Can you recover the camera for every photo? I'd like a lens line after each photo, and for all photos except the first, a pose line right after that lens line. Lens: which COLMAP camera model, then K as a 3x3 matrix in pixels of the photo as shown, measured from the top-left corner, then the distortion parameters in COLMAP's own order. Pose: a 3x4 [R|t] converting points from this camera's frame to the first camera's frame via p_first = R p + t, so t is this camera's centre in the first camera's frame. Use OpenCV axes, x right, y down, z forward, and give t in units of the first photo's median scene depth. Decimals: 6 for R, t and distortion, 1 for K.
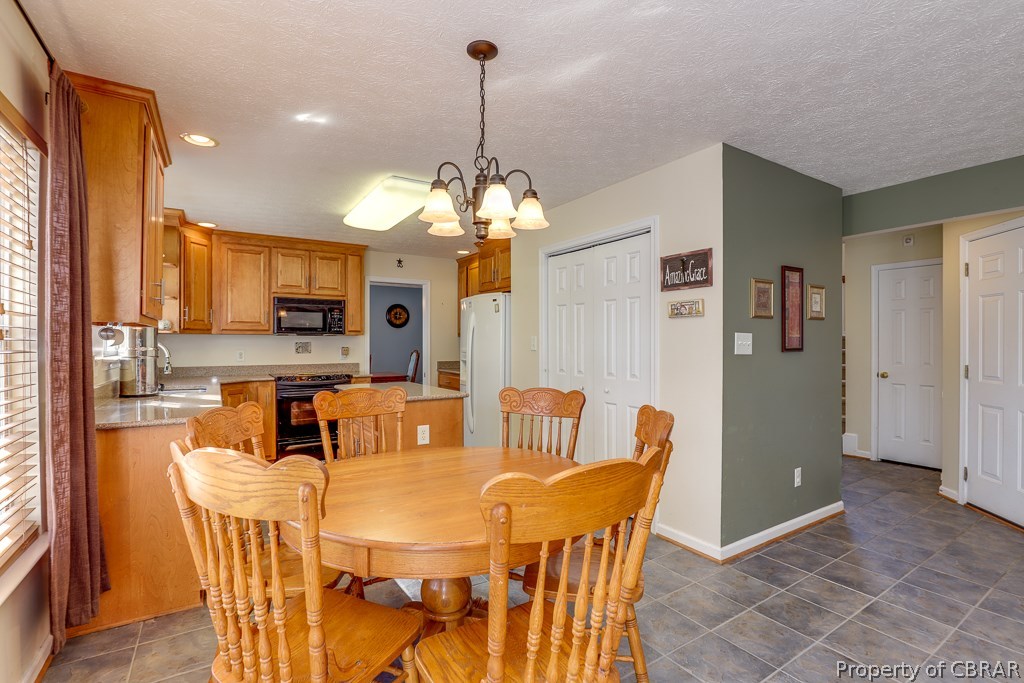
lens RADIAL K [[480.2, 0, 513.8], [0, 480.2, 343.1], [0, 0, 1]] dist [-0.002083, 0.000014]
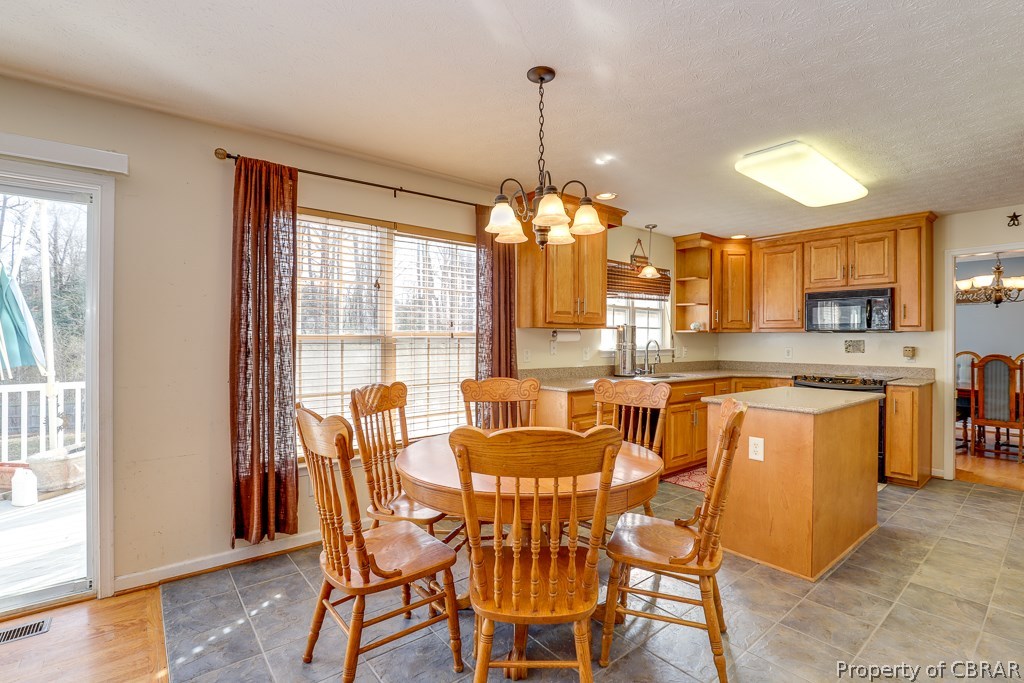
lens RADIAL K [[480.2, 0, 515.3], [0, 480.2, 339.8], [0, 0, 1]] dist [-0.002083, 0.000014]
pose [[0.143181, 0.001452, -0.989695, 0.380412], [-0.005418, 0.999985, 0.000684, -0.000273], [0.989682, 0.005265, 0.143187, 0.291494]]
